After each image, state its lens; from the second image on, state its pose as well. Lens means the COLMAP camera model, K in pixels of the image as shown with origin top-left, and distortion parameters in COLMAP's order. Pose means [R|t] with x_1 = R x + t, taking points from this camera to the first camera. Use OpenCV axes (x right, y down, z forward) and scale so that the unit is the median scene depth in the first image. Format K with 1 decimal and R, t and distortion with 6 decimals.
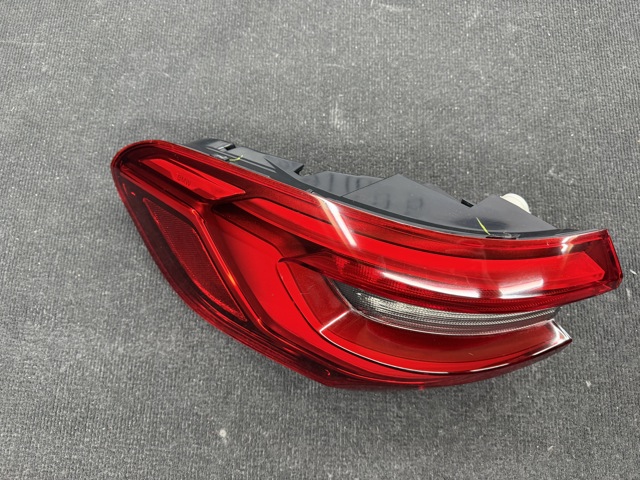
lens RADIAL K [[437.3, 0, 320.0], [0, 437.3, 240.0], [0, 0, 1]] dist [-0.015450, 0.000327]
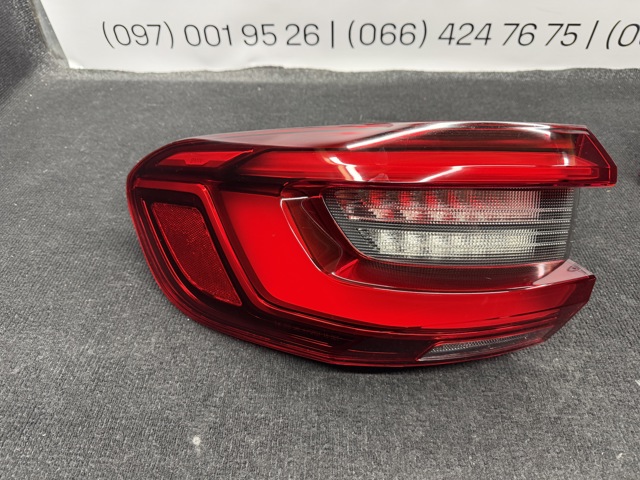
lens RADIAL K [[437.3, 0, 320.0], [0, 437.3, 240.0], [0, 0, 1]] dist [-0.015450, 0.000327]
pose [[0.999914, 0.004786, 0.012175, -0.013496], [0.002135, 0.858480, -0.512842, 0.530150], [-0.012907, 0.512824, 0.858397, 0.144475]]
